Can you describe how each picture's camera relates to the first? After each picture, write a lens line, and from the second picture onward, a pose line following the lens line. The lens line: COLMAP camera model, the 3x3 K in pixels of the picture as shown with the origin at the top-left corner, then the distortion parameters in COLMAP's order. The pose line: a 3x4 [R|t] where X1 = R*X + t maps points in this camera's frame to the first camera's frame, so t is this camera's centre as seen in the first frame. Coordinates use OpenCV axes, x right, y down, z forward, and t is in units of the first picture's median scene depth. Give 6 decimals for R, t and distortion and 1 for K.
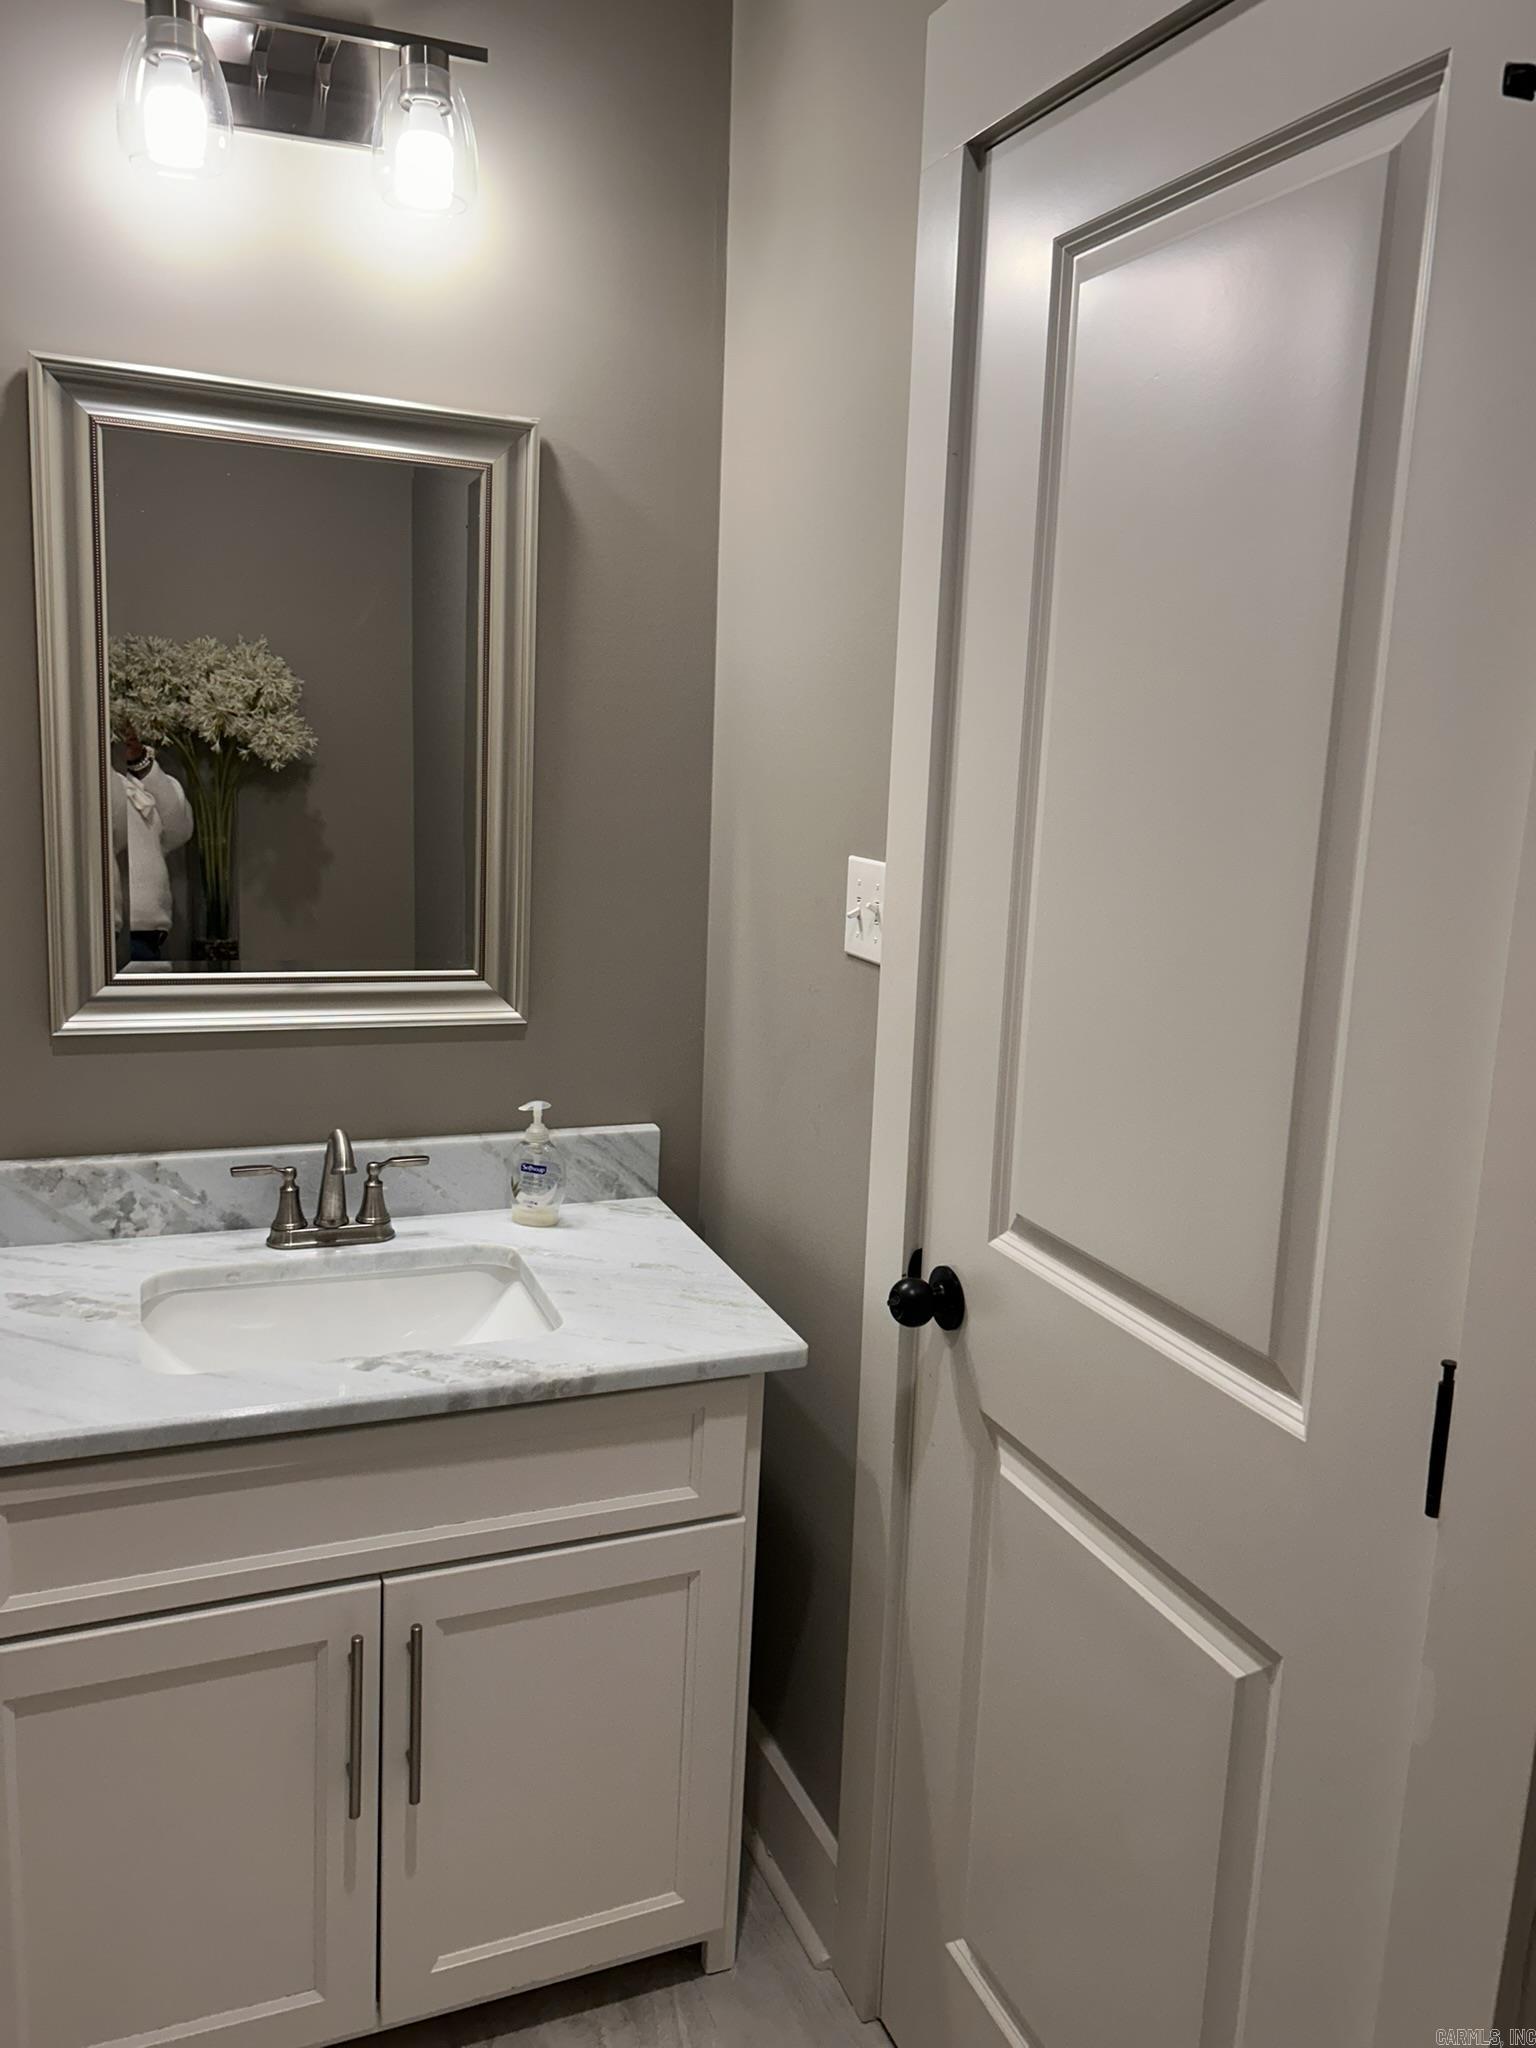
lens RADIAL K [[1541.5, 0, 768.1], [0, 1541.5, 1019.4], [0, 0, 1]] dist [0.042943, -0.050682]
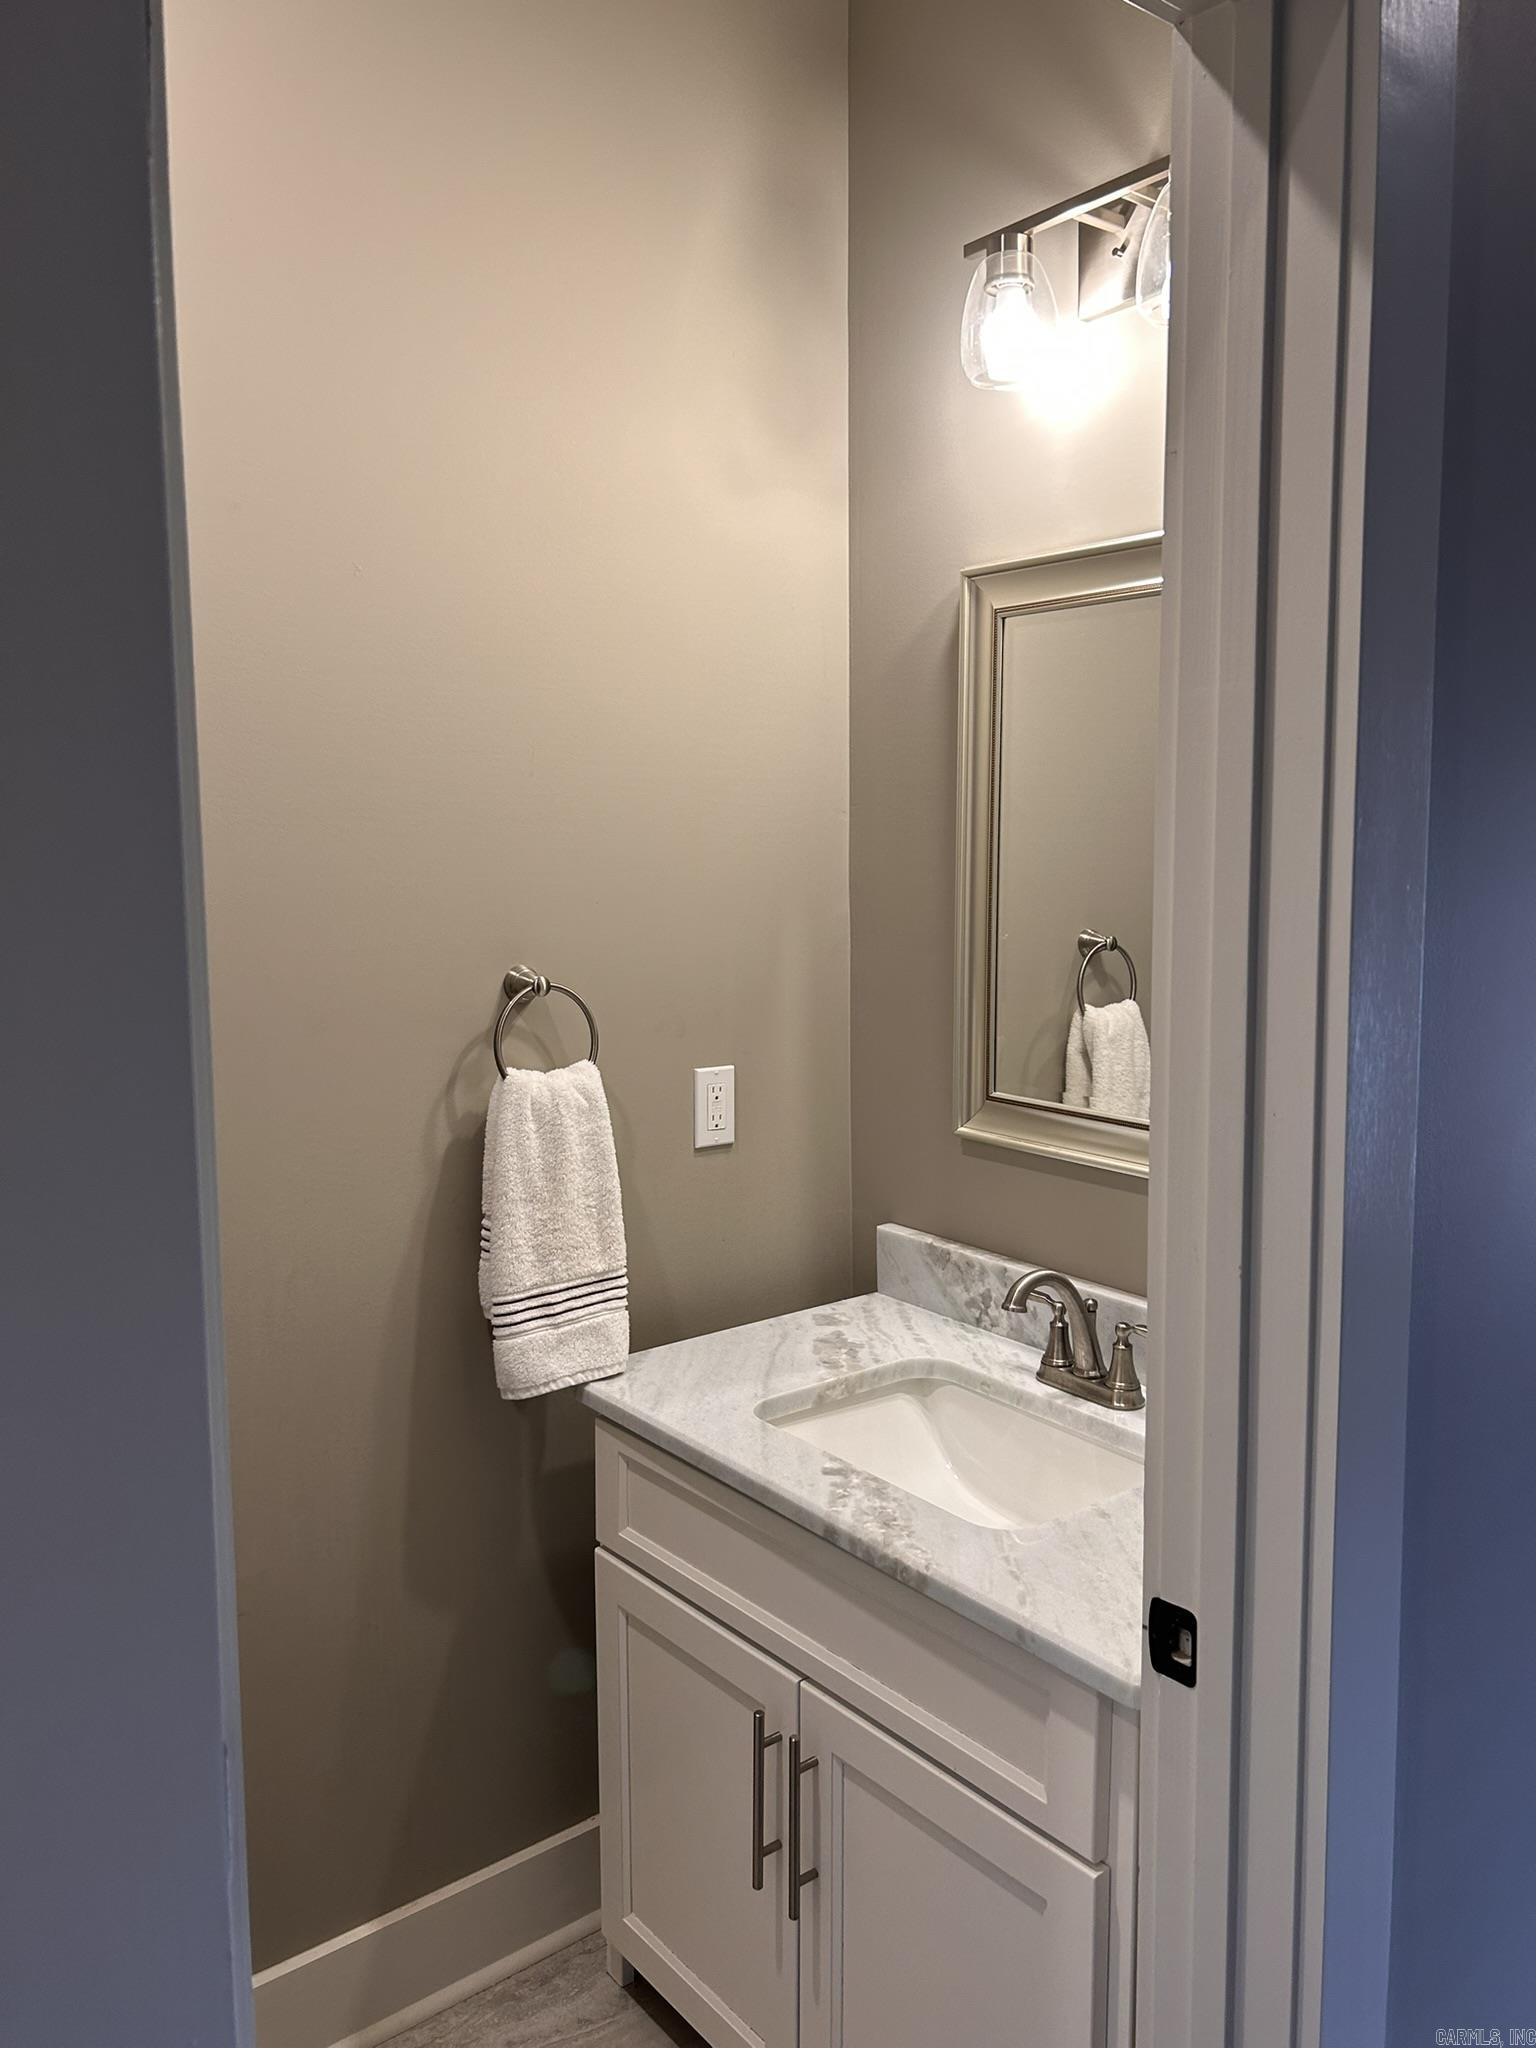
lens RADIAL K [[1541.5, 0, 771.5], [0, 1541.5, 1016.8], [0, 0, 1]] dist [0.042943, -0.050682]
pose [[0.282493, 0.066254, -0.956978, 0.588949], [-0.167747, 0.985652, 0.018722, -0.074553], [0.944488, 0.155242, 0.289554, 0.515709]]
